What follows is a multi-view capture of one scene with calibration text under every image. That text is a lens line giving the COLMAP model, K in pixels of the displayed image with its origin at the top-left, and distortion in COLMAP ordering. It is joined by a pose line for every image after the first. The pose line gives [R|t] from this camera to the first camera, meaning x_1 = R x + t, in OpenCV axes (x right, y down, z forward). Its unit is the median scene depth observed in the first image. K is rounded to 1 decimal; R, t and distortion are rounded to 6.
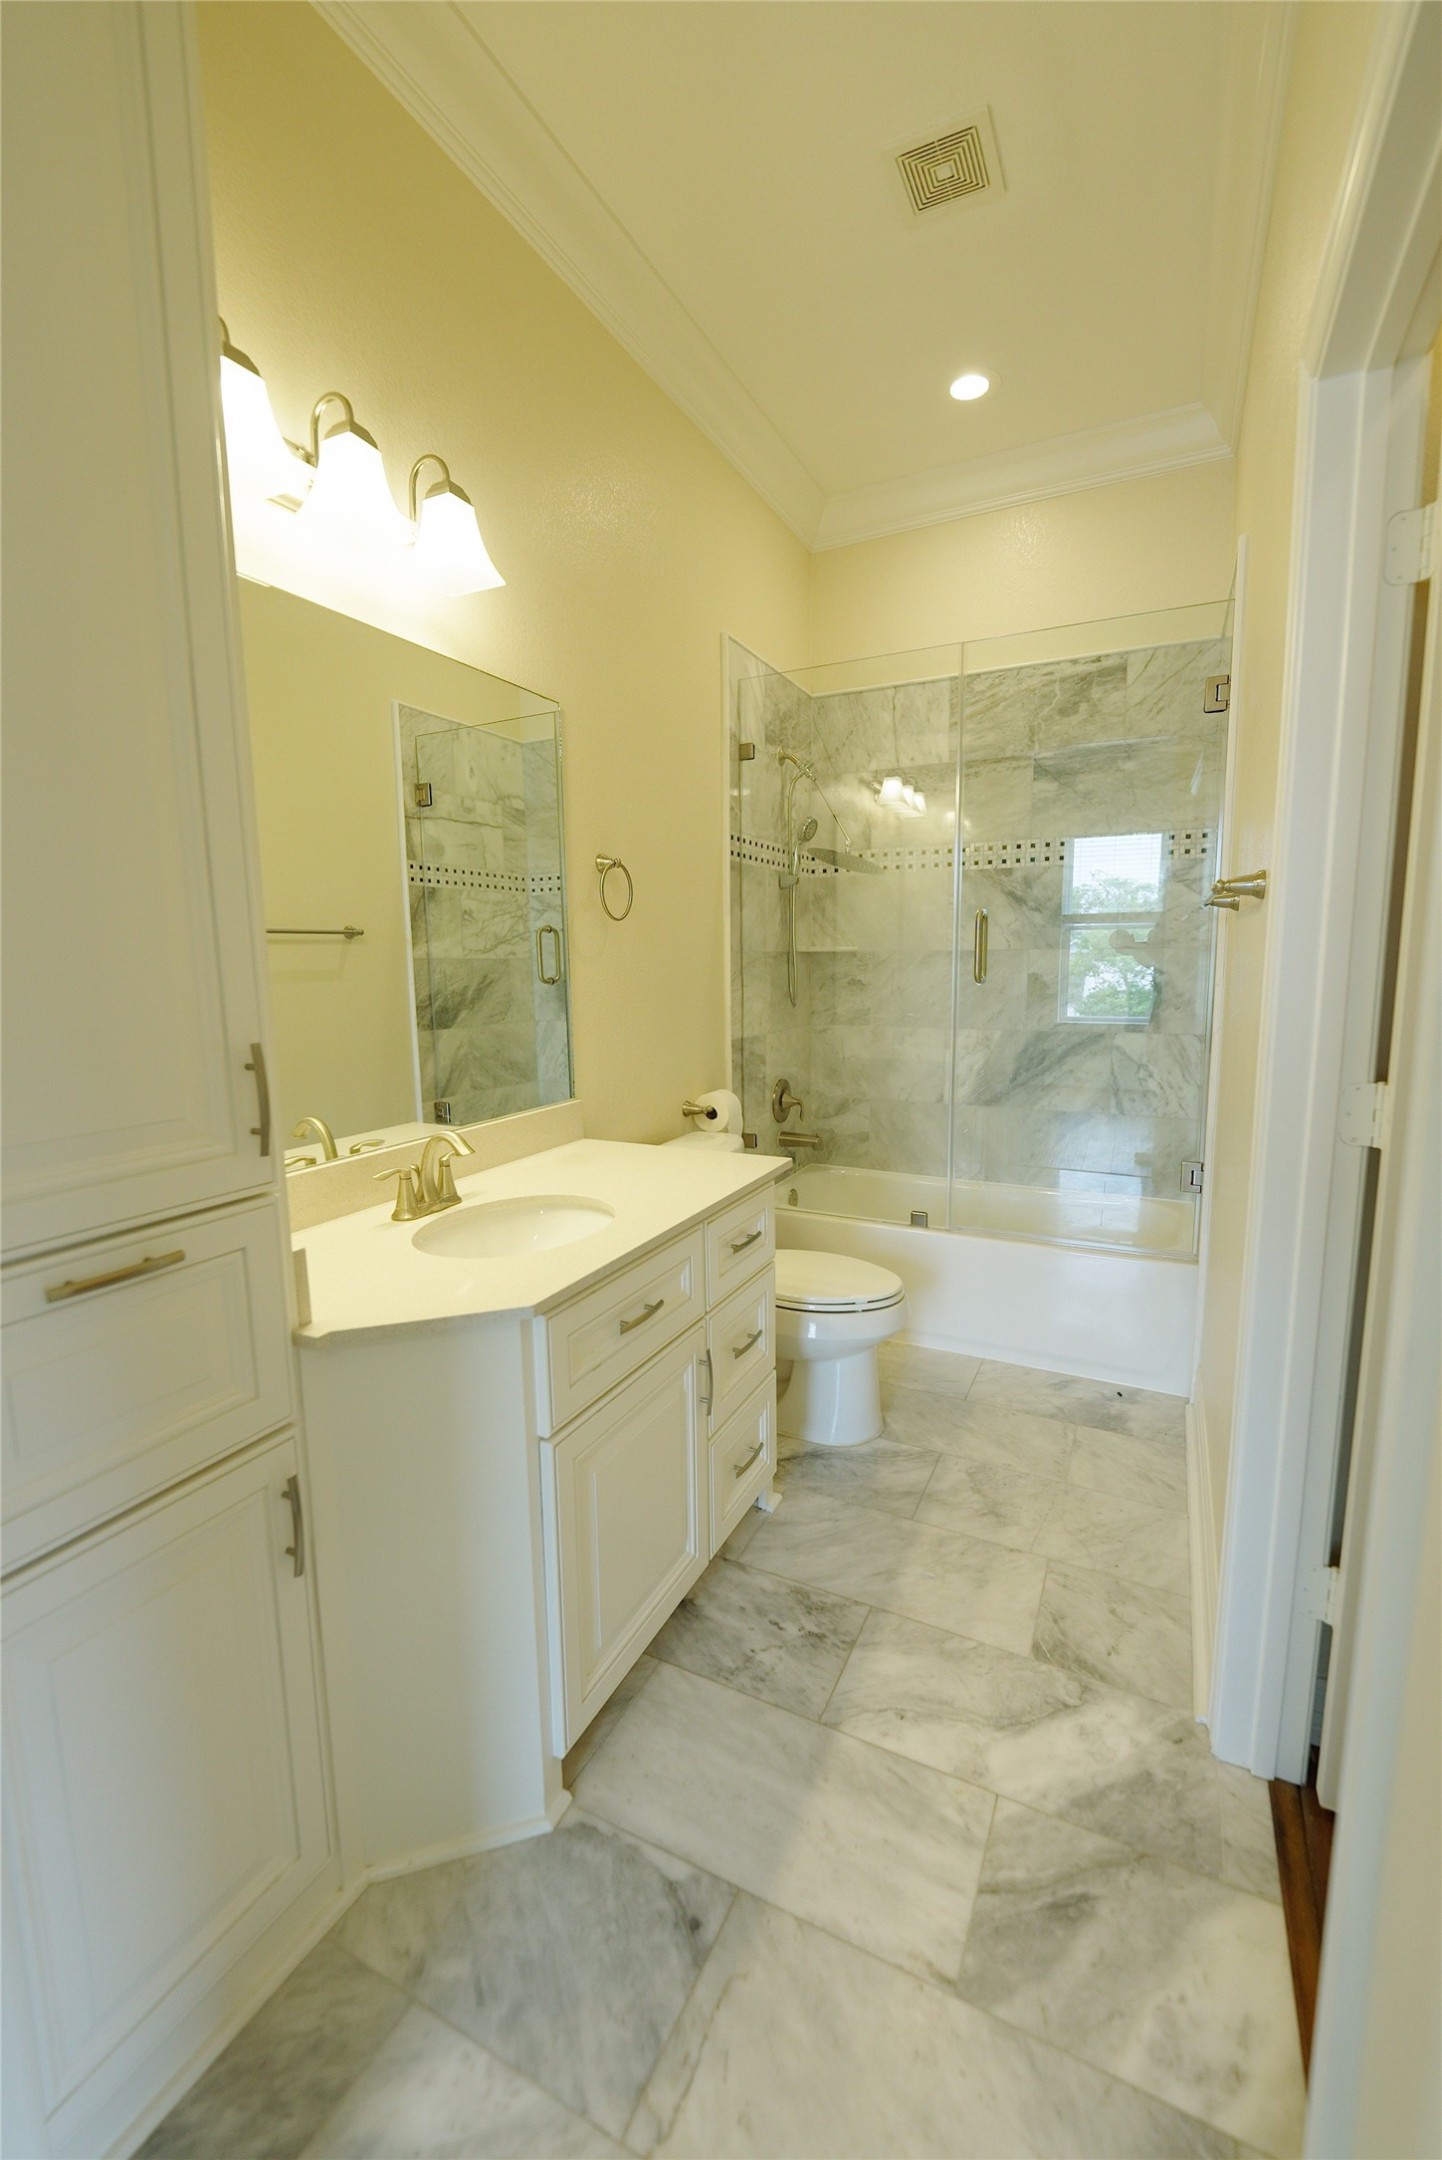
lens RADIAL K [[876.7, 0, 725.8], [0, 876.7, 1080.3], [0, 0, 1]] dist [-0.003286, -0.003655]
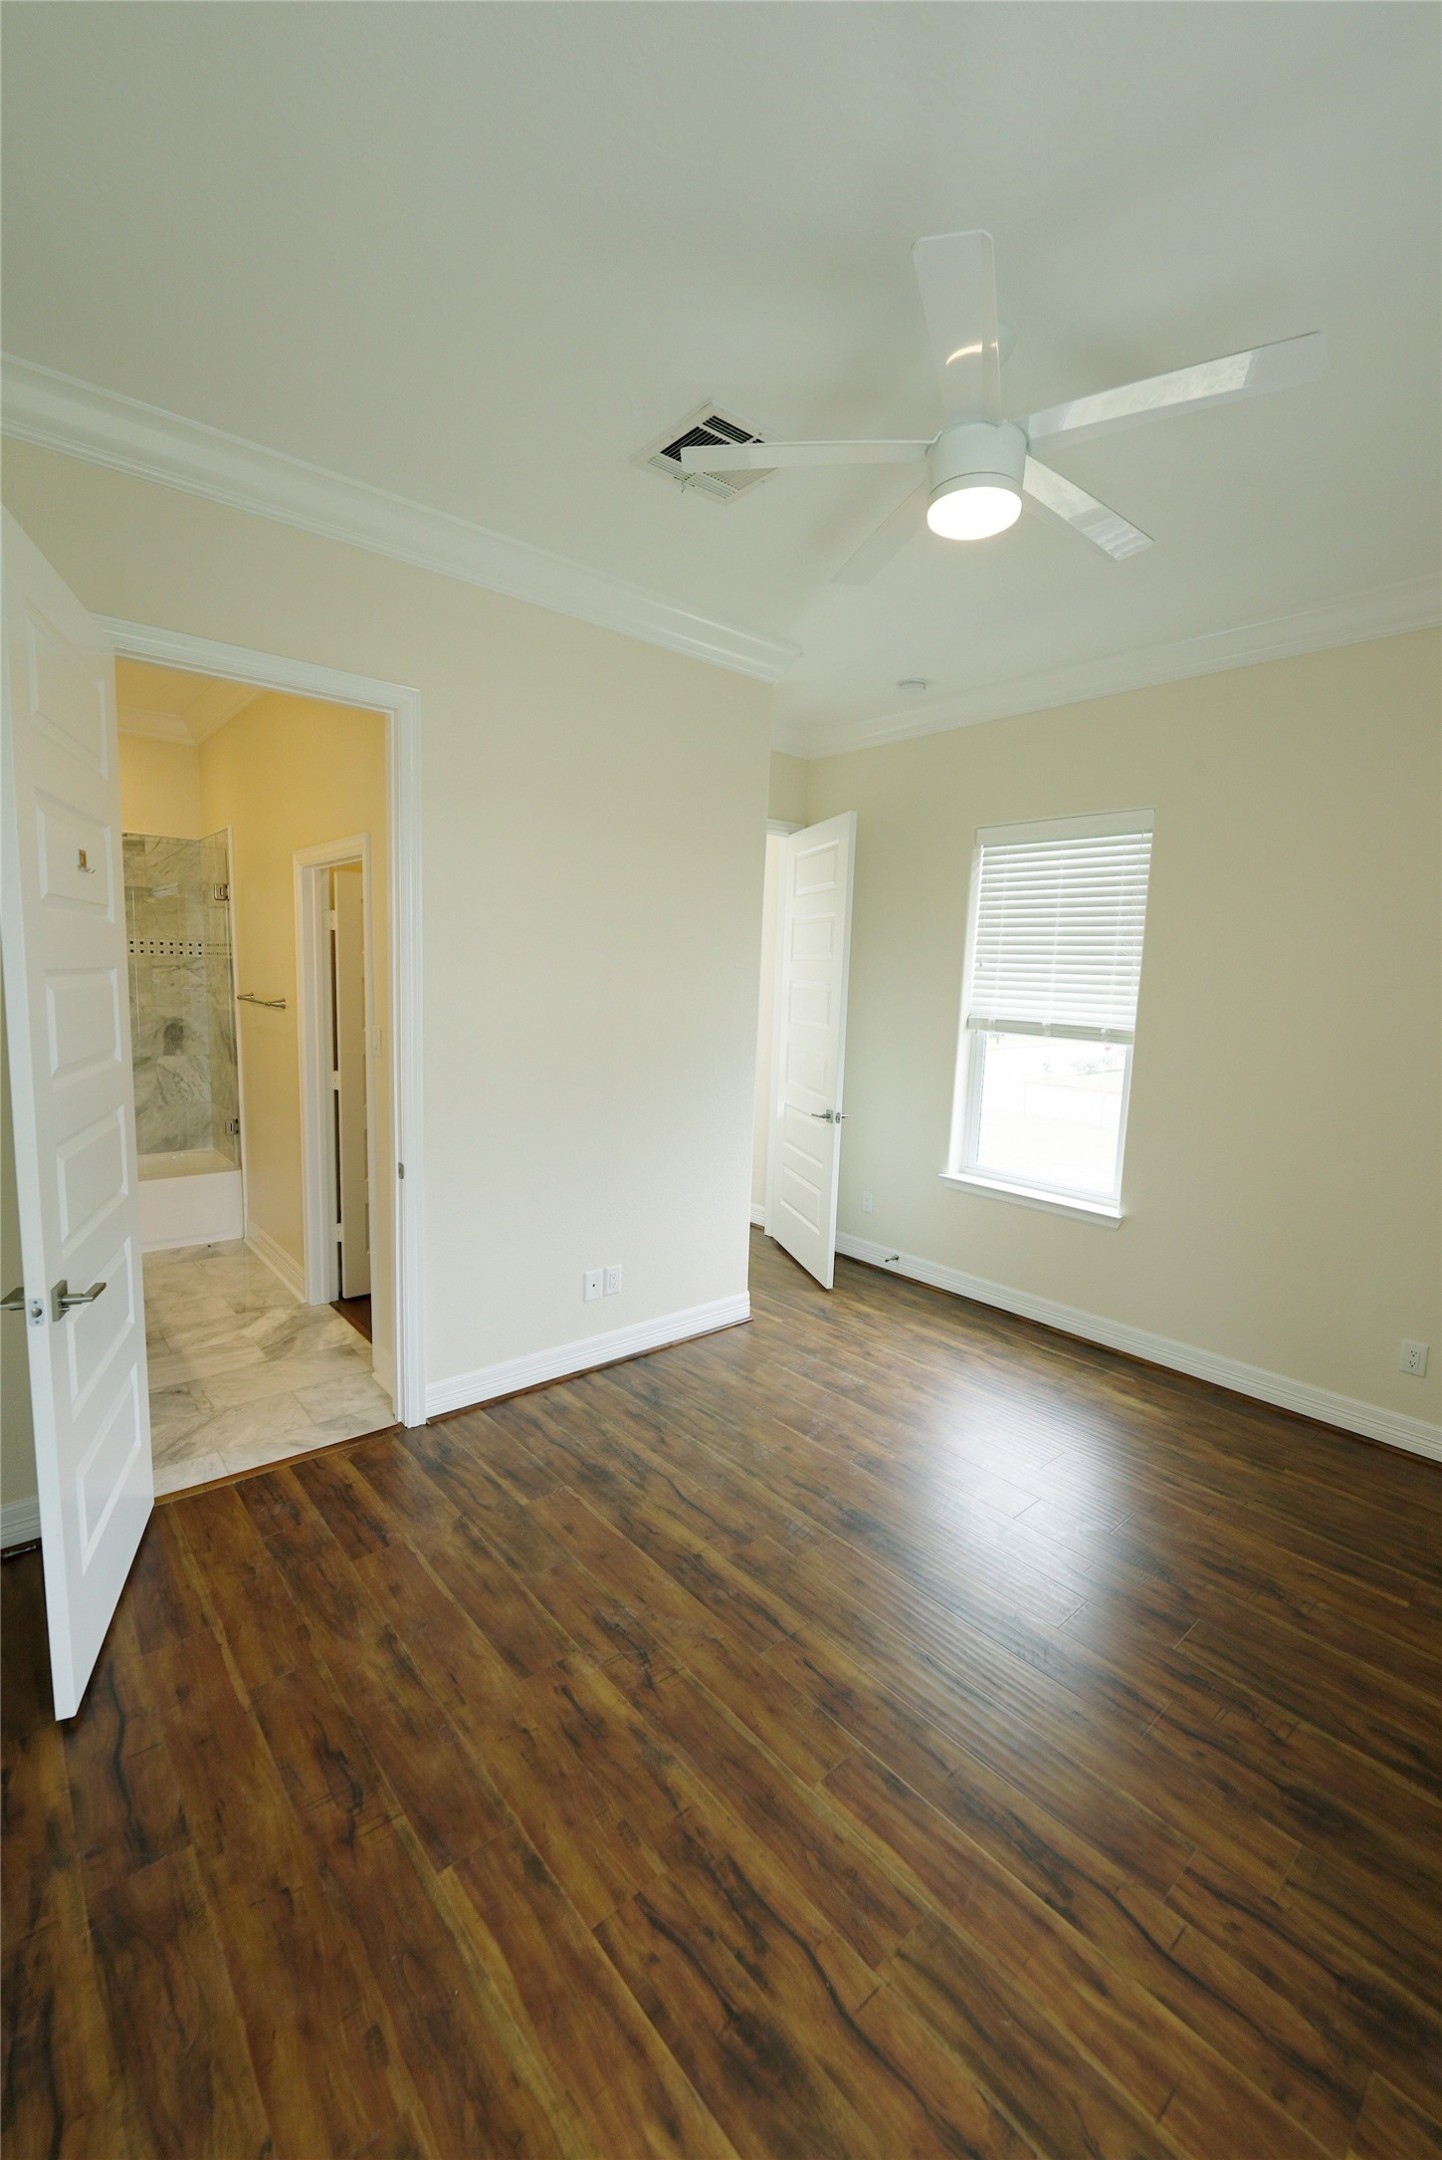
lens RADIAL K [[880.1, 0, 724.7], [0, 880.1, 1074.6], [0, 0, 1]] dist [-0.002496, -0.006762]
pose [[0.386378, -0.084276, 0.918482, -0.939203], [0.091423, 0.994412, 0.052784, -0.011727], [-0.917799, 0.063576, 0.391923, -0.896341]]
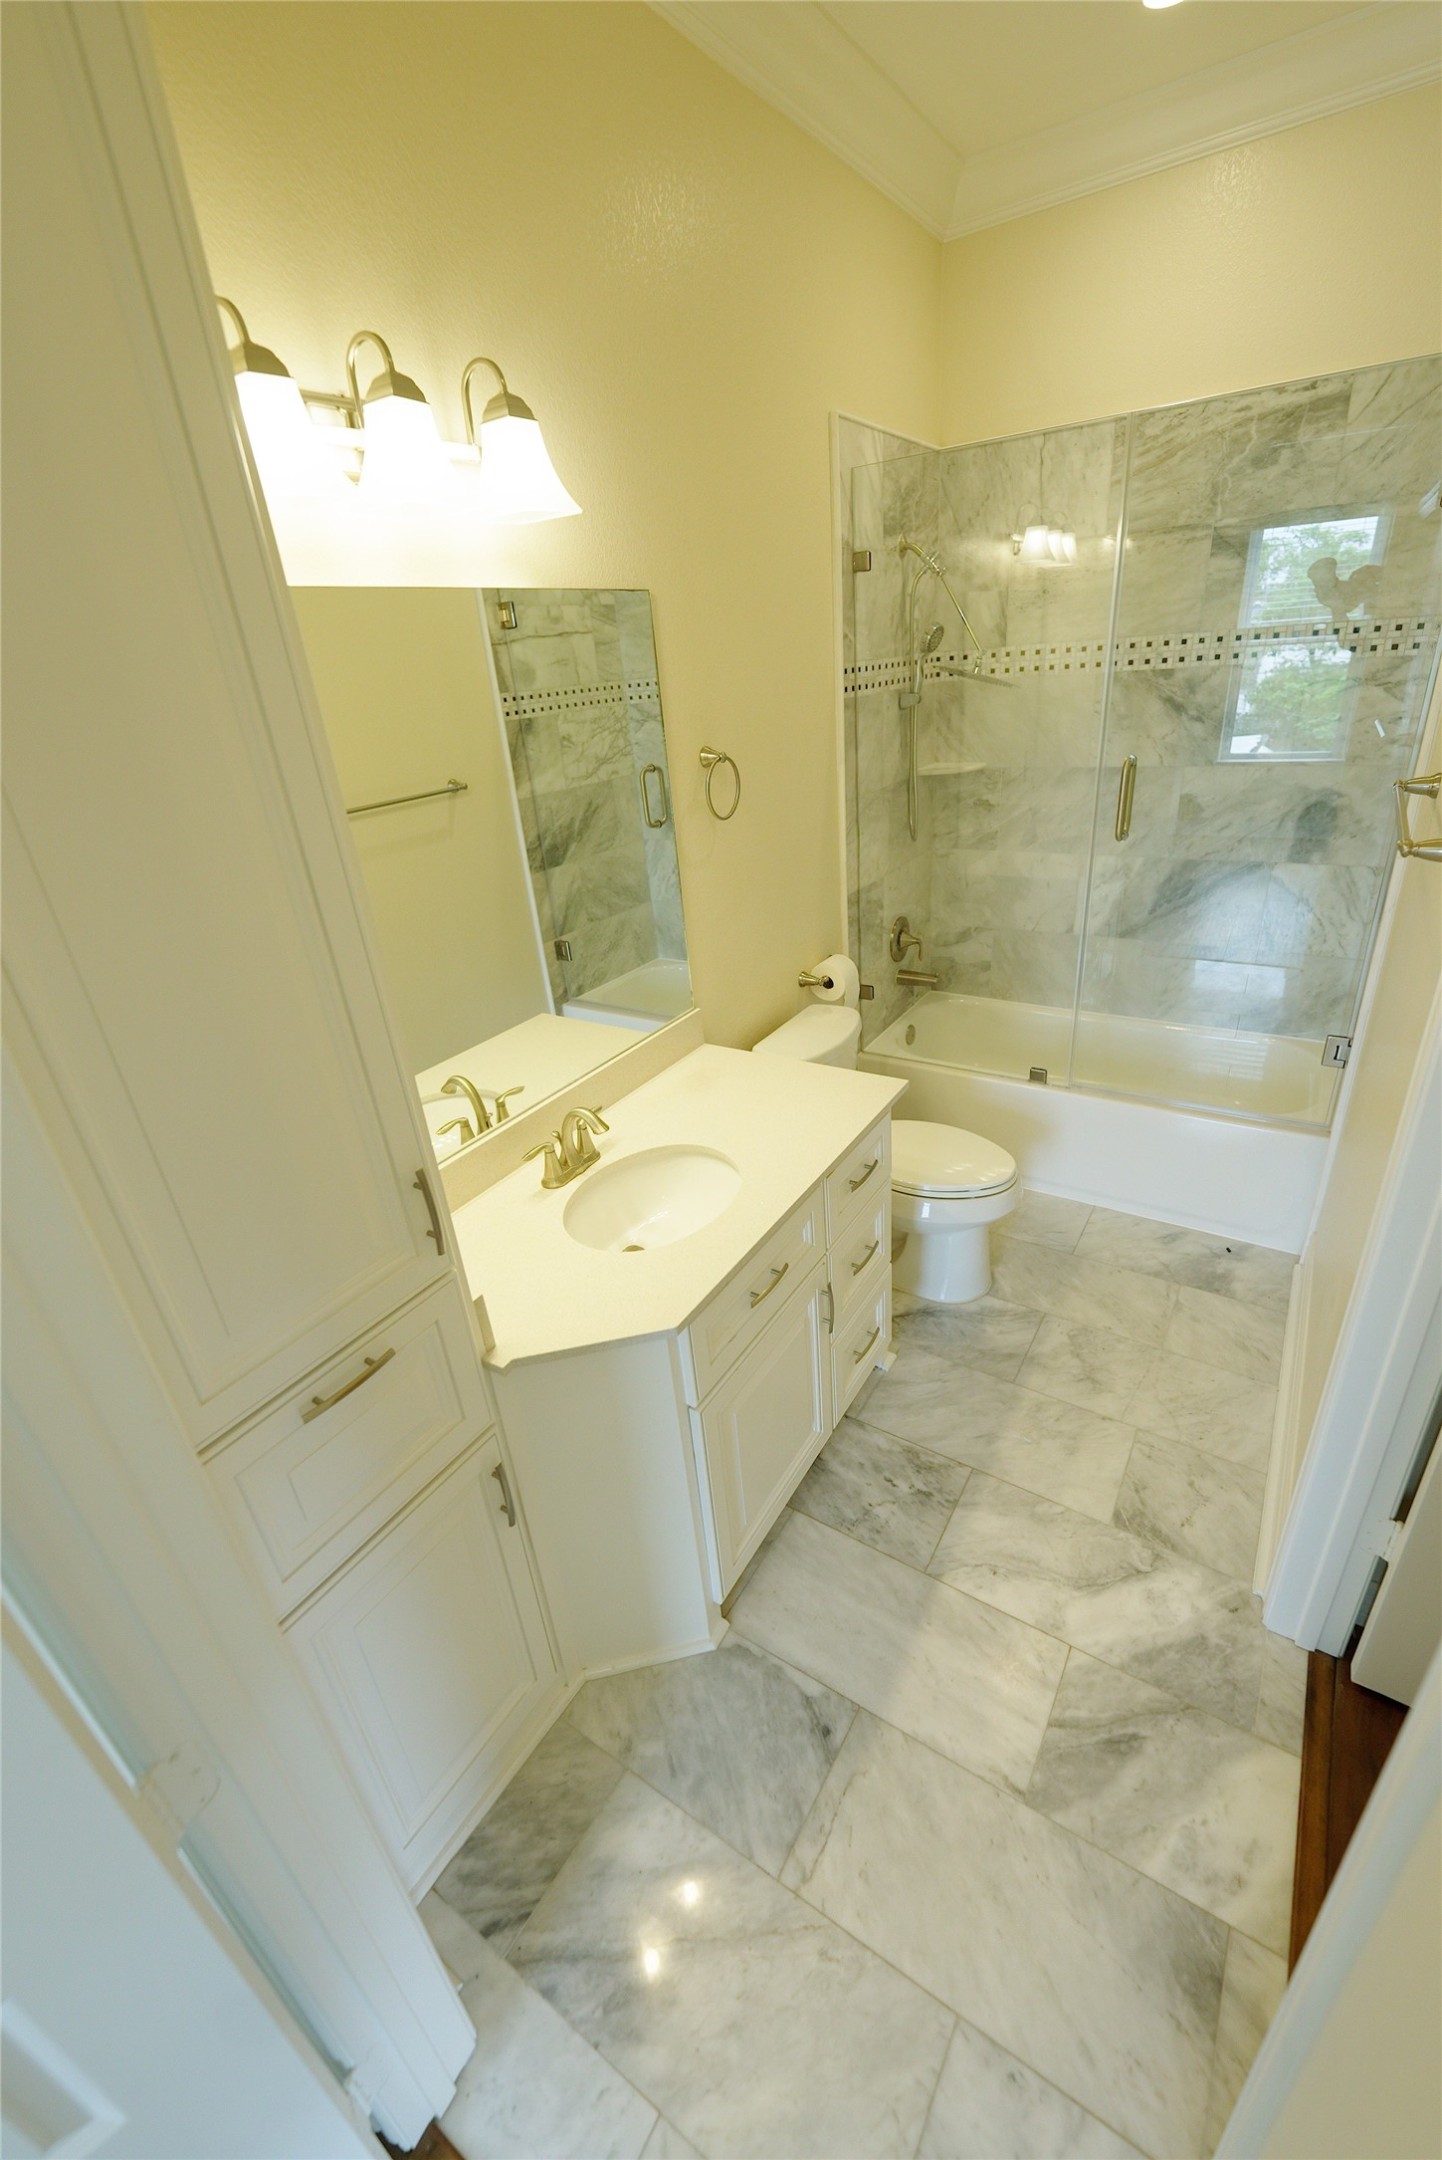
lens RADIAL K [[880.1, 0, 724.7], [0, 880.1, 1074.6], [0, 0, 1]] dist [-0.002496, -0.006762]
pose [[0.990953, -0.010841, -0.133773, 0.000543], [0.051277, 0.951700, 0.302717, -0.206054], [0.124030, -0.306838, 0.943646, 0.010139]]
